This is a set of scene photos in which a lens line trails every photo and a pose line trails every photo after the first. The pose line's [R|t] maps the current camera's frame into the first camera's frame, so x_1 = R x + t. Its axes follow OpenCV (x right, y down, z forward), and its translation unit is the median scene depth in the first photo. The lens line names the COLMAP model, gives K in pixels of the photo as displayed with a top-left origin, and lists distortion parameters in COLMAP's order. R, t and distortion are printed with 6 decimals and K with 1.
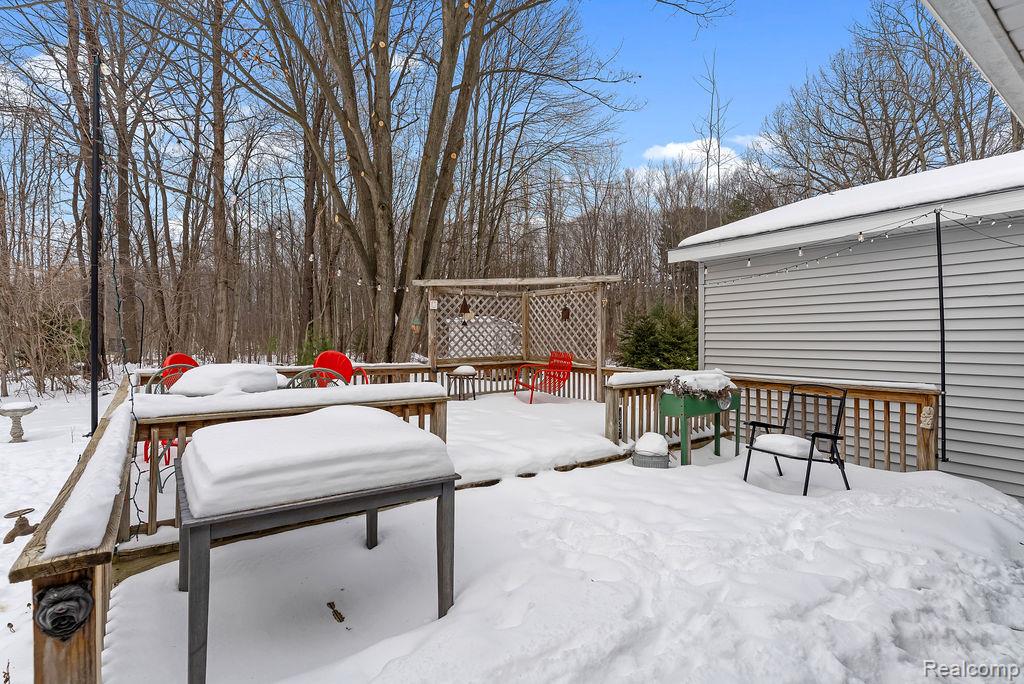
lens RADIAL K [[490.1, 0, 510.3], [0, 490.1, 339.5], [0, 0, 1]] dist [-0.005791, -0.000892]
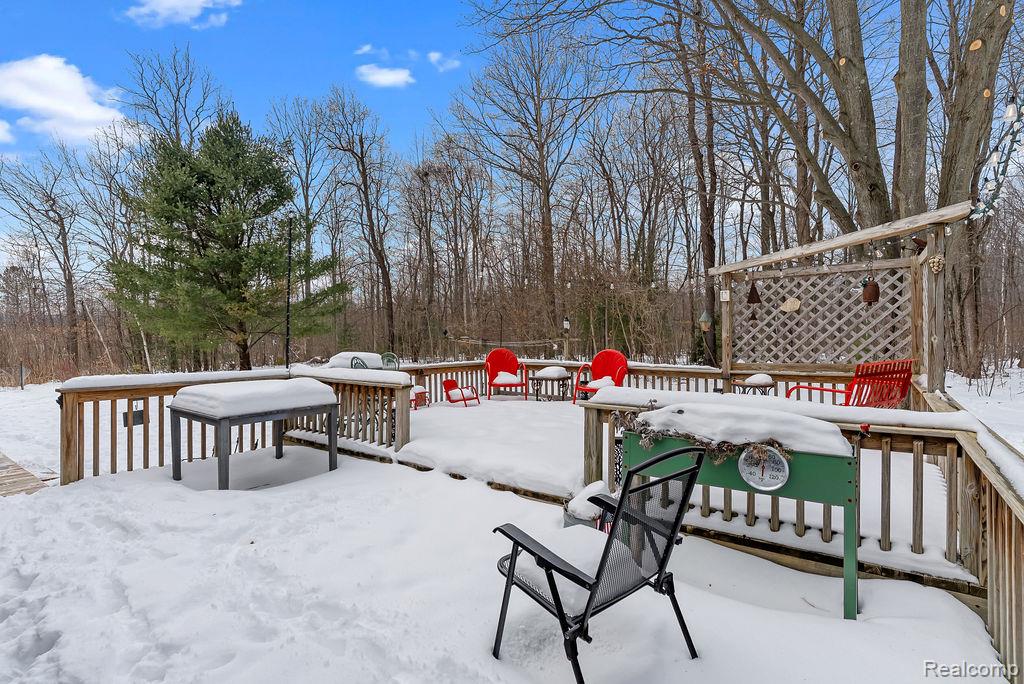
lens RADIAL K [[499.7, 0, 504.7], [0, 499.7, 340.4], [0, 0, 1]] dist [-0.003858, -0.000422]
pose [[0.299313, -0.000611, -0.954155, 0.800706], [0.002257, 0.999997, 0.000068, 0.003042], [0.954152, -0.002174, 0.299313, 0.619542]]
